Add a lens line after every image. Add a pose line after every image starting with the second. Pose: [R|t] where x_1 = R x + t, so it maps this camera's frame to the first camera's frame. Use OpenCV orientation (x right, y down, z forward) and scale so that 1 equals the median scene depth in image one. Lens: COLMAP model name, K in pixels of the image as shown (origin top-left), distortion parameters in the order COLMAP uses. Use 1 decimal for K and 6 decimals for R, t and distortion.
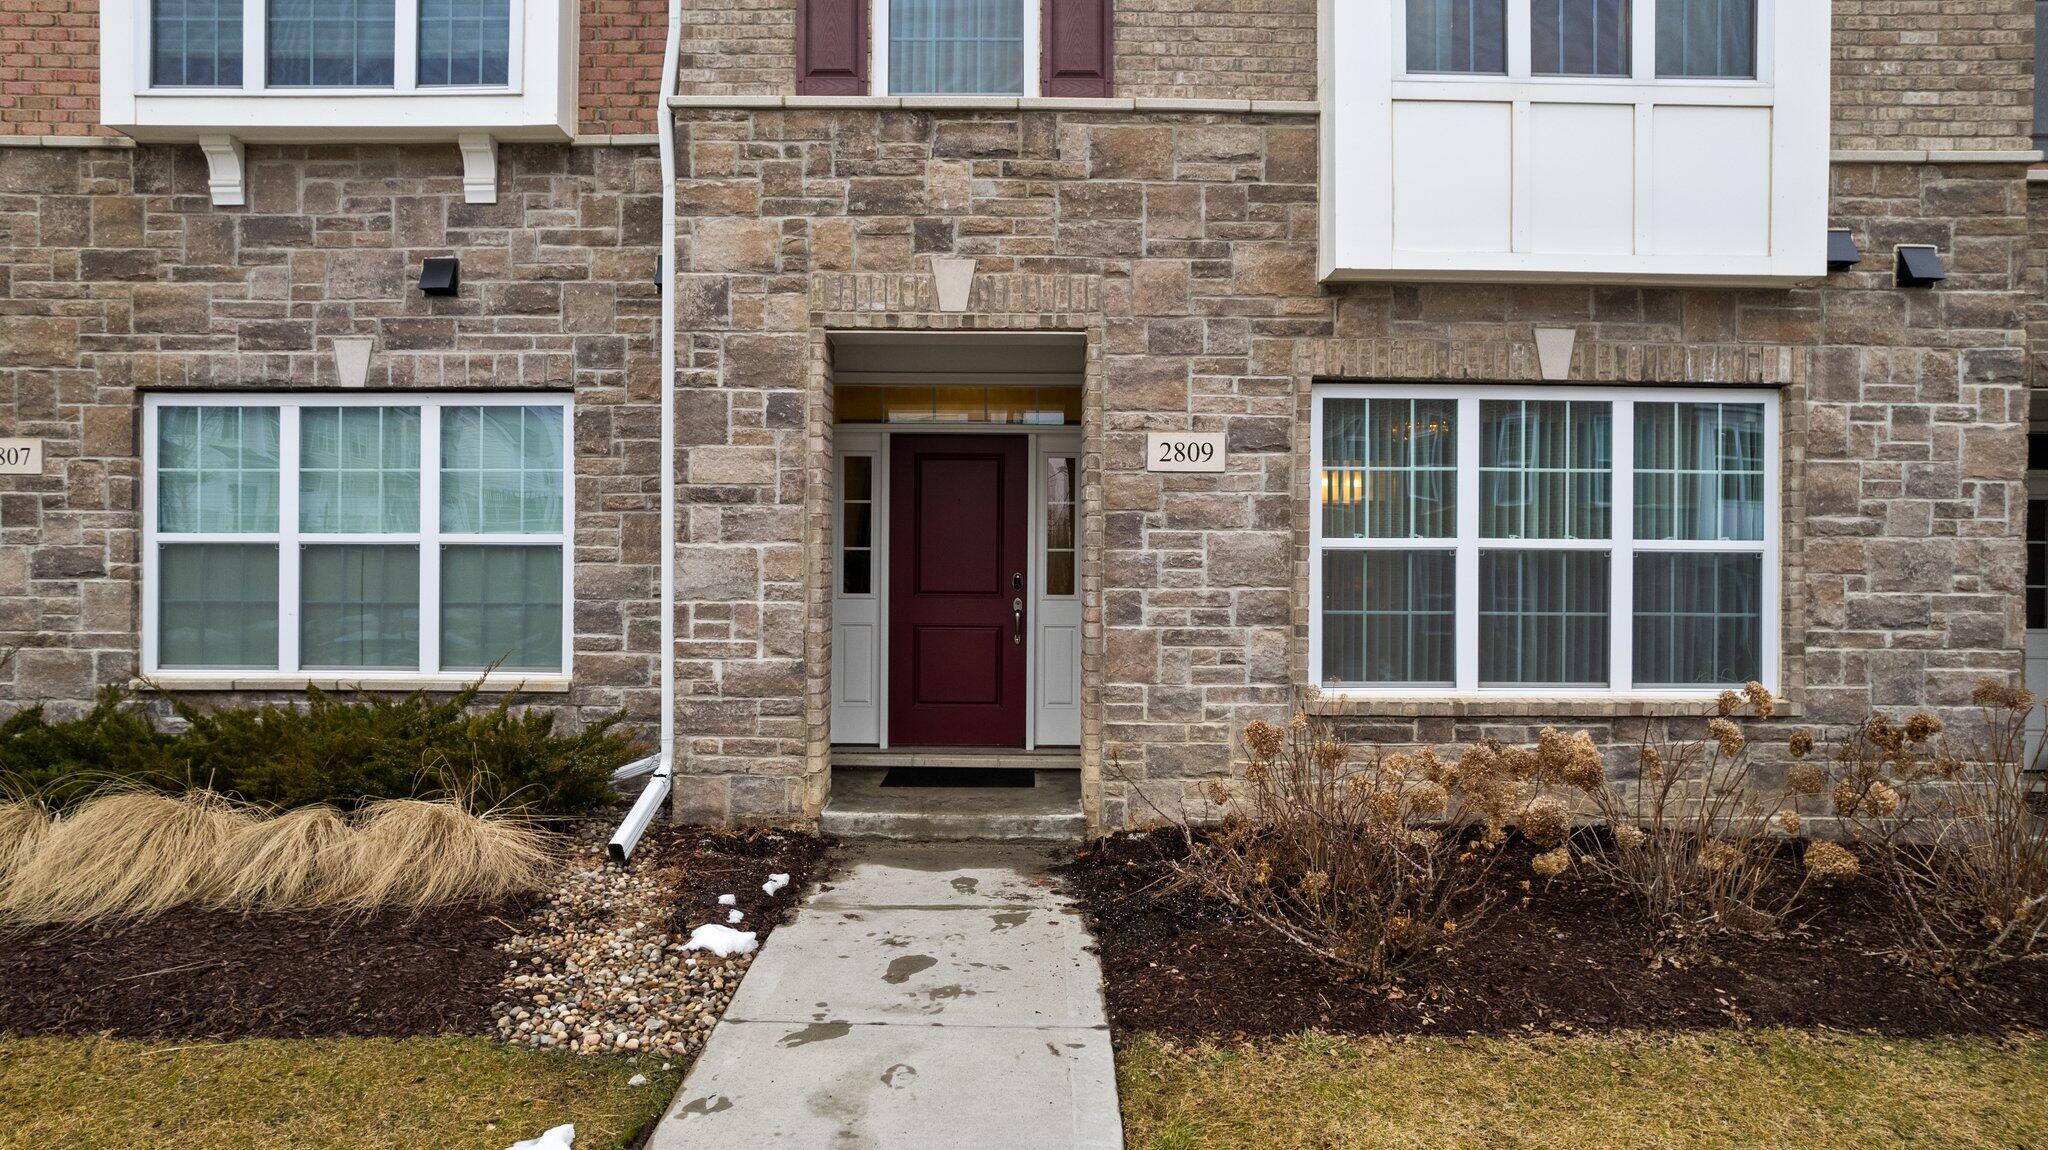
lens RADIAL K [[1298.8, 0, 1022.5], [0, 1298.8, 573.0], [0, 0, 1]] dist [-0.065402, 0.052686]
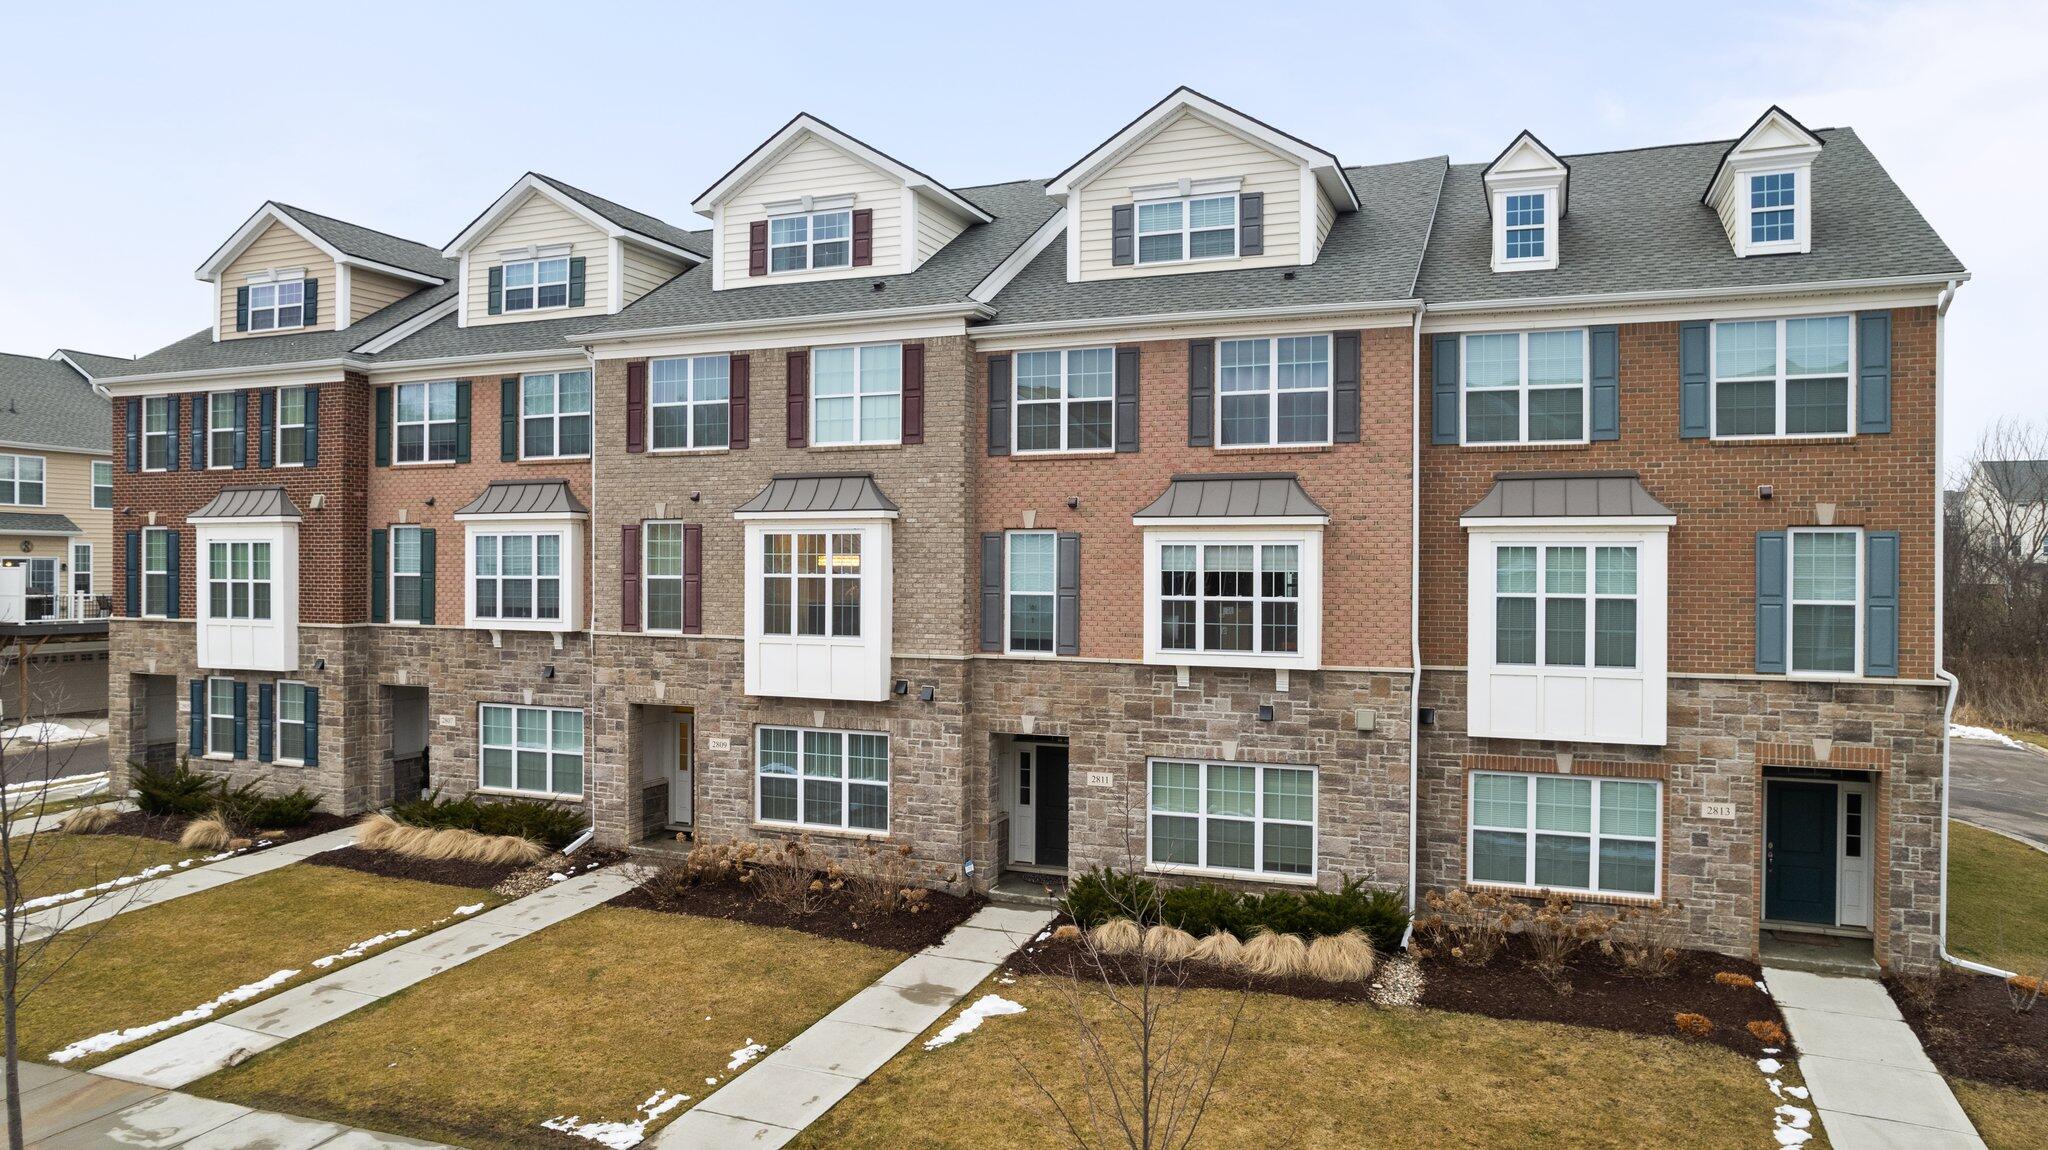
lens RADIAL K [[1298.8, 0, 1032.5], [0, 1298.8, 575.3], [0, 0, 1]] dist [-0.065402, 0.052686]
pose [[0.930445, 0.000843, -0.366432, 2.026408], [-0.003215, 0.999978, -0.005863, -0.497111], [0.366419, 0.006633, 0.930426, -1.710845]]
